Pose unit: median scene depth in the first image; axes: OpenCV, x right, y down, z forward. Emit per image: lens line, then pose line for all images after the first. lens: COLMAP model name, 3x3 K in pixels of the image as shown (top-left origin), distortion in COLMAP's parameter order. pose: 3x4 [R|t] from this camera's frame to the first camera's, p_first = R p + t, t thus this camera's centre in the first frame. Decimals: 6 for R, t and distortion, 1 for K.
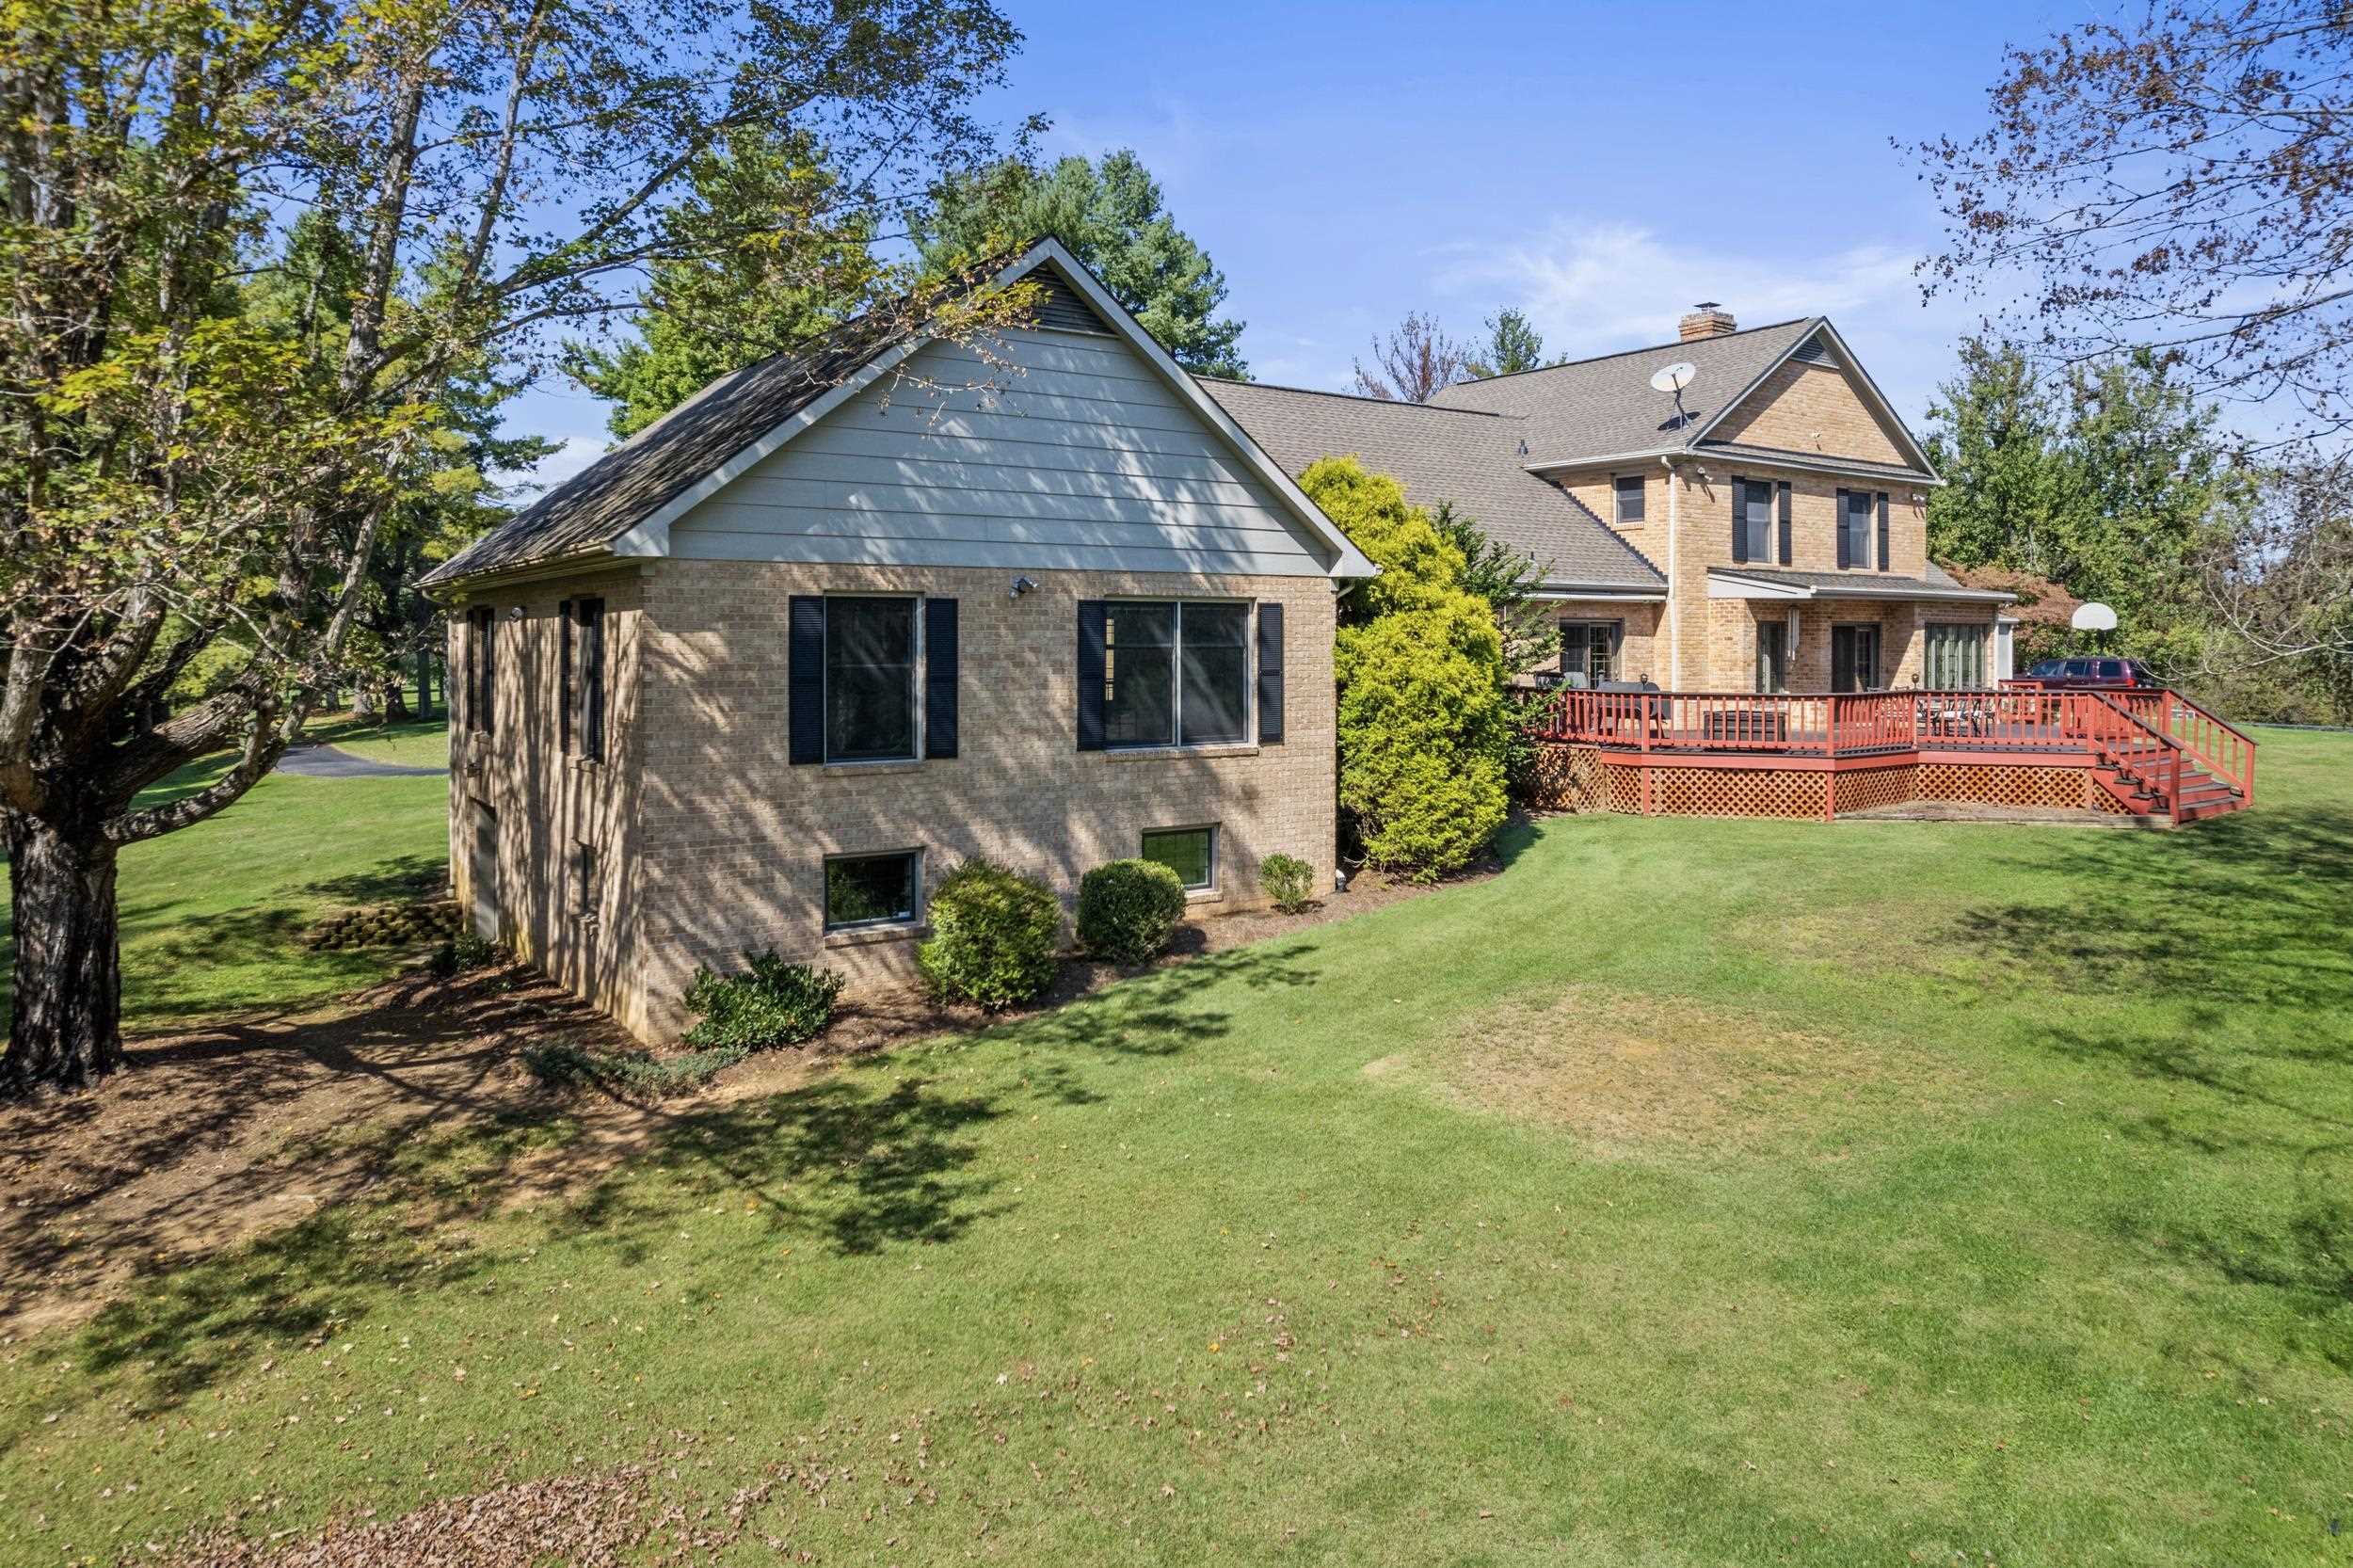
lens RADIAL K [[1530.3, 0, 1176.5], [0, 1530.3, 784.0], [0, 0, 1]] dist [-0.072360, 0.062777]
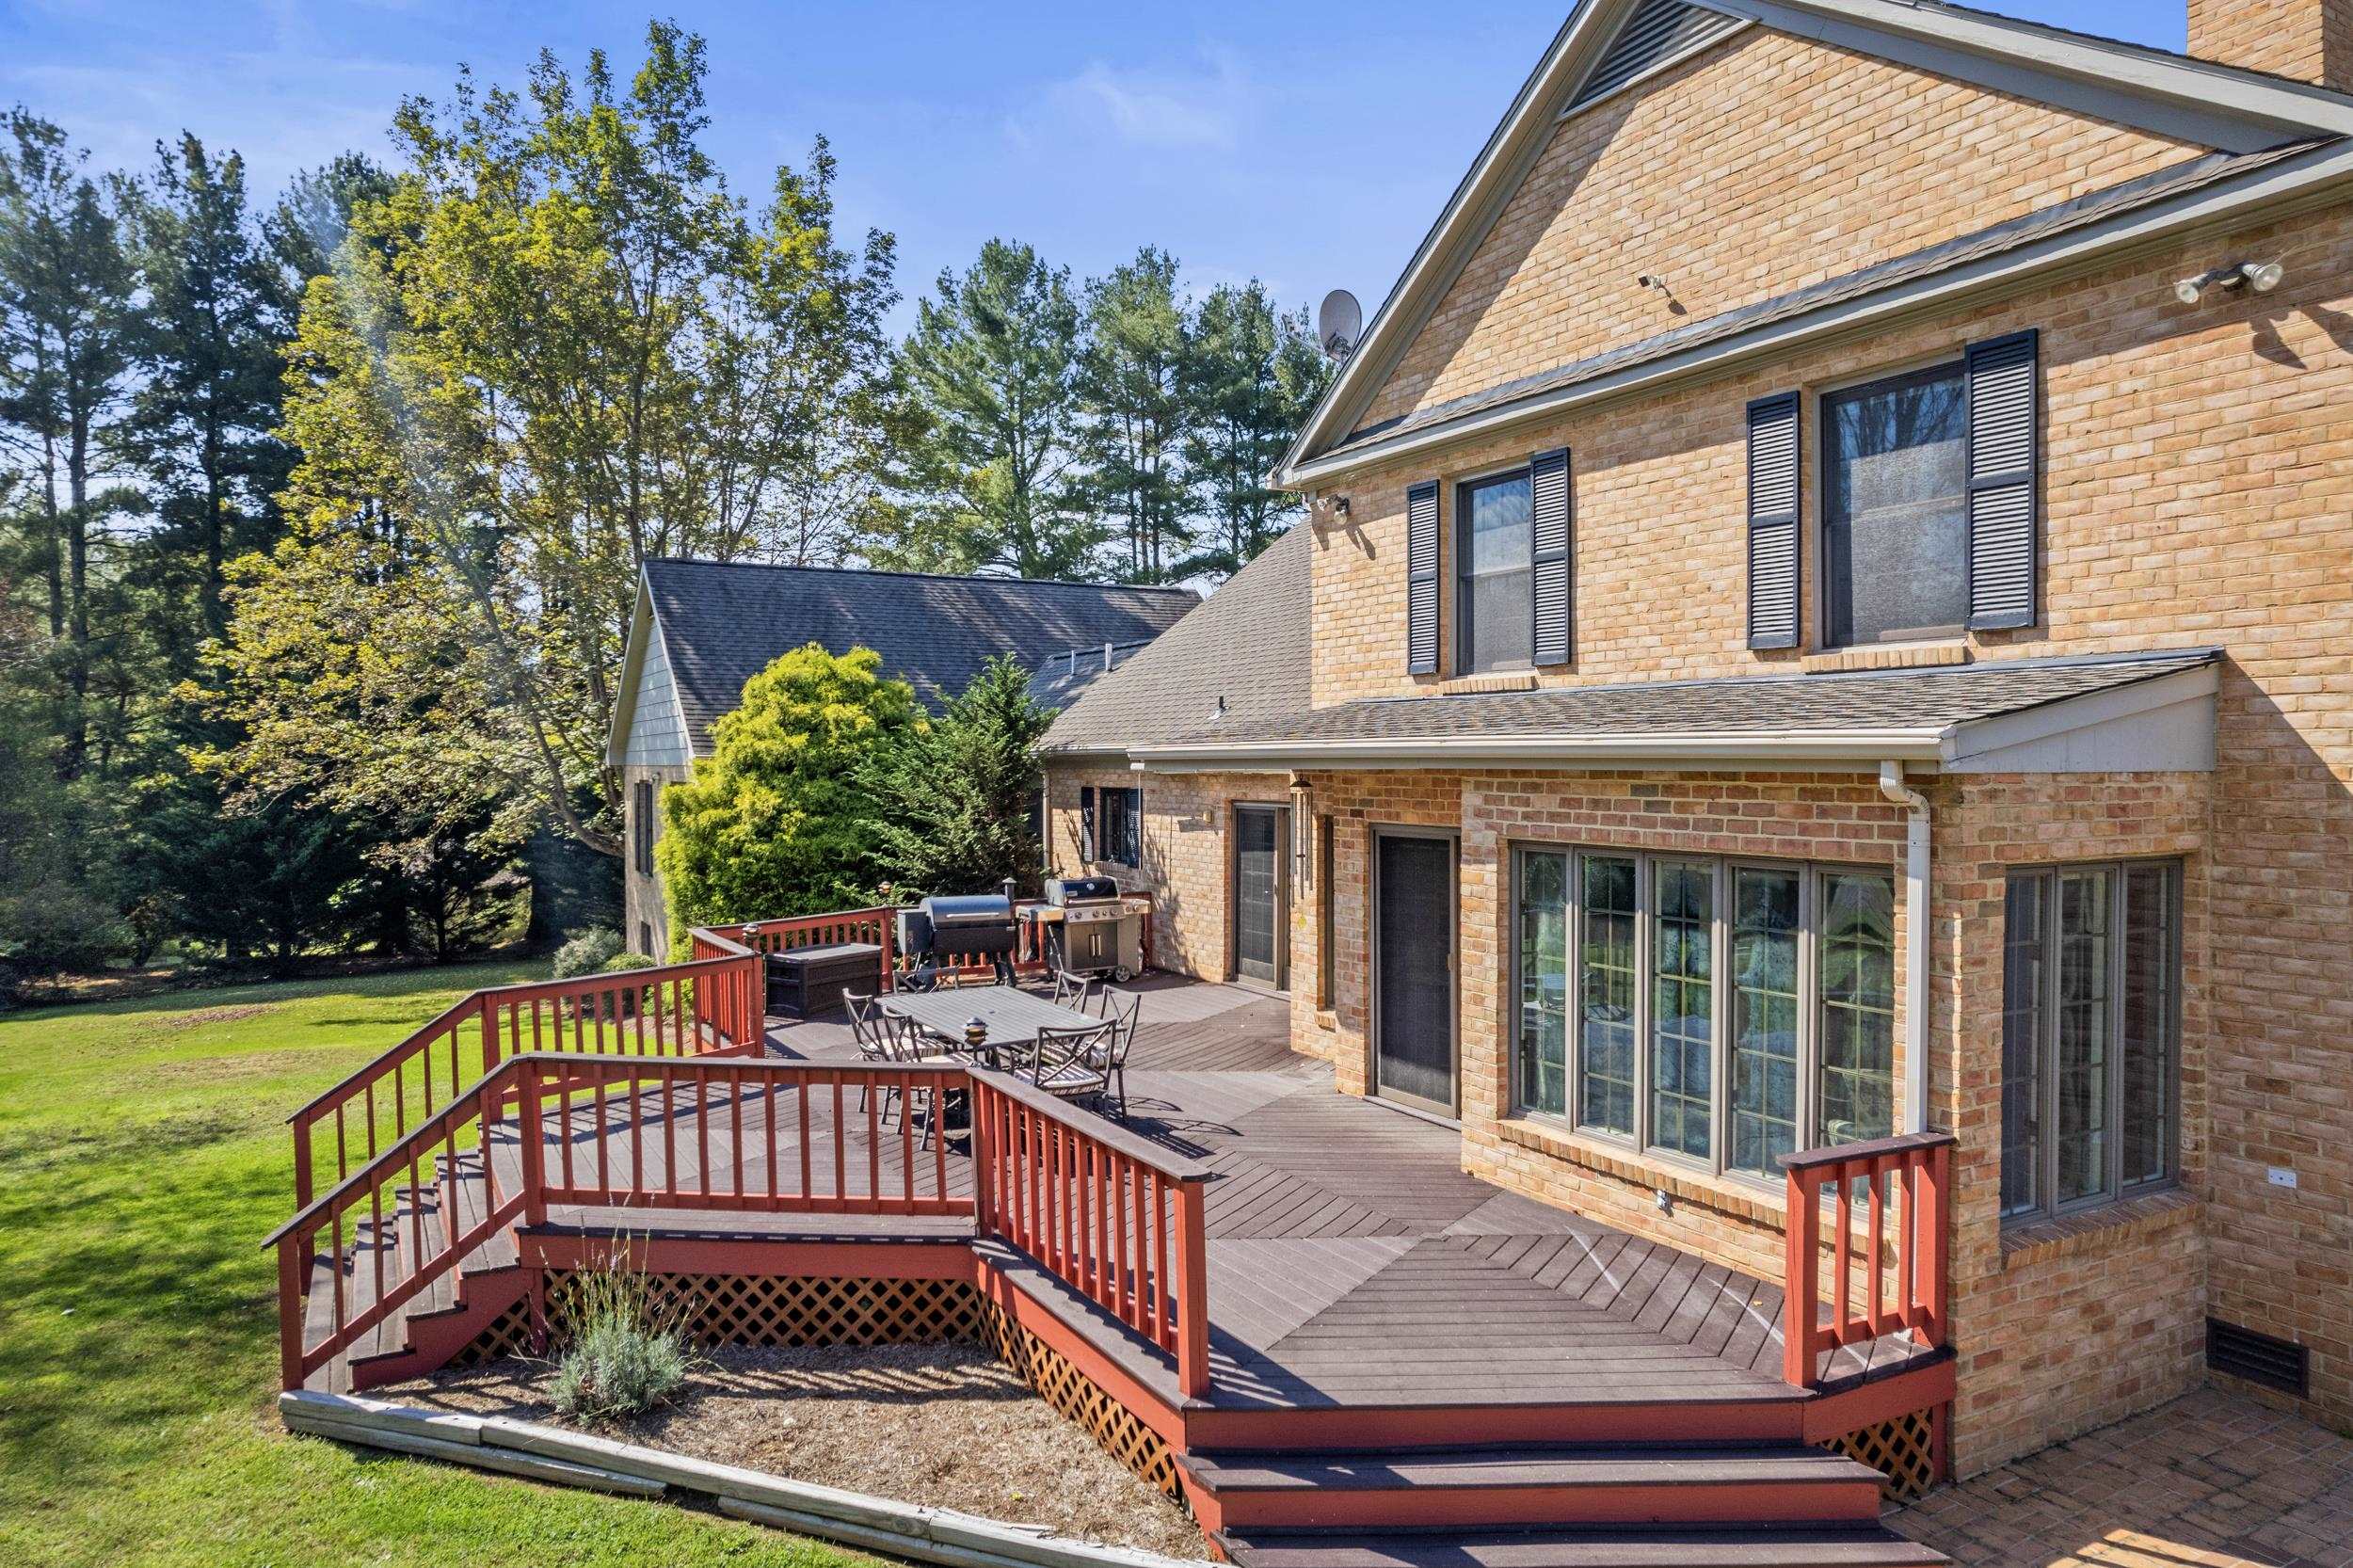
lens RADIAL K [[1530.3, 0, 1176.5], [0, 1530.3, 784.0], [0, 0, 1]] dist [-0.072360, 0.062777]
pose [[-0.147239, 0.032159, -0.988578, 0.805409], [-0.073735, 0.996333, 0.043393, -0.128968], [0.986349, 0.079282, -0.144328, 0.983401]]
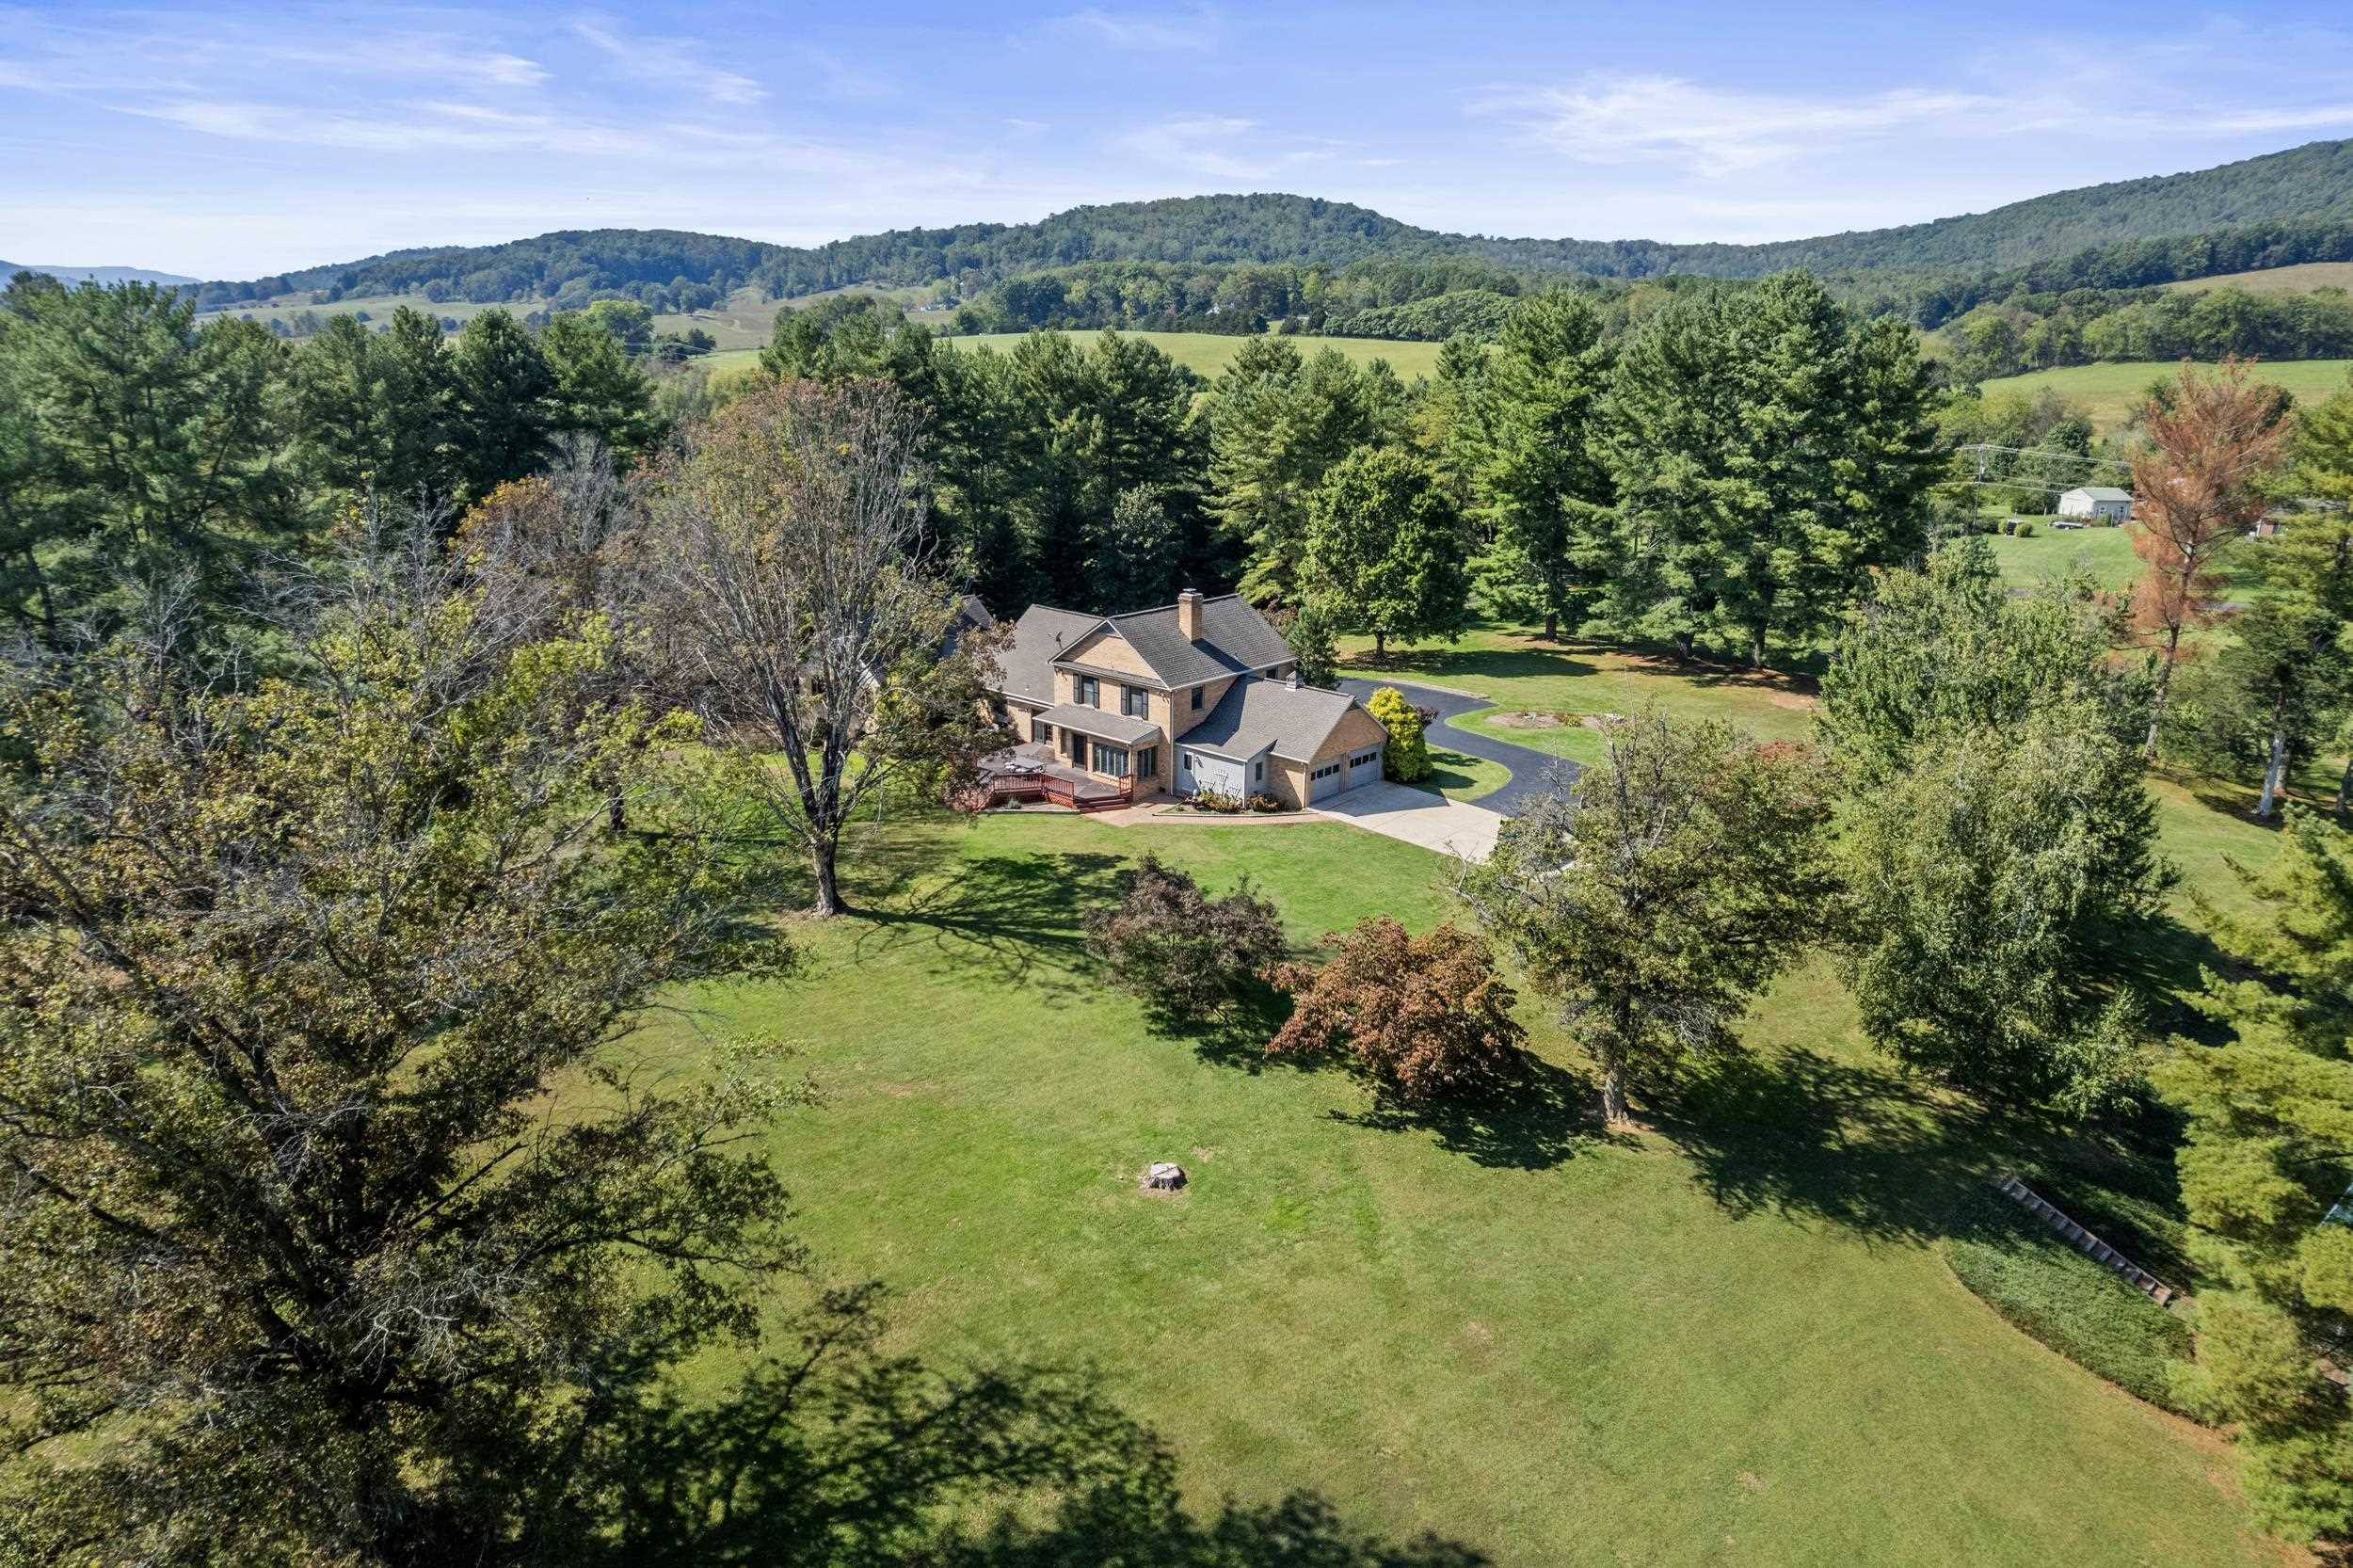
lens RADIAL K [[1530.3, 0, 1176.5], [0, 1530.3, 784.0], [0, 0, 1]] dist [-0.072360, 0.062777]
pose [[0.178609, 0.299292, -0.937296, 3.051901], [-0.087233, 0.953679, 0.287900, -0.821340], [0.980046, 0.030341, 0.196444, 0.624721]]
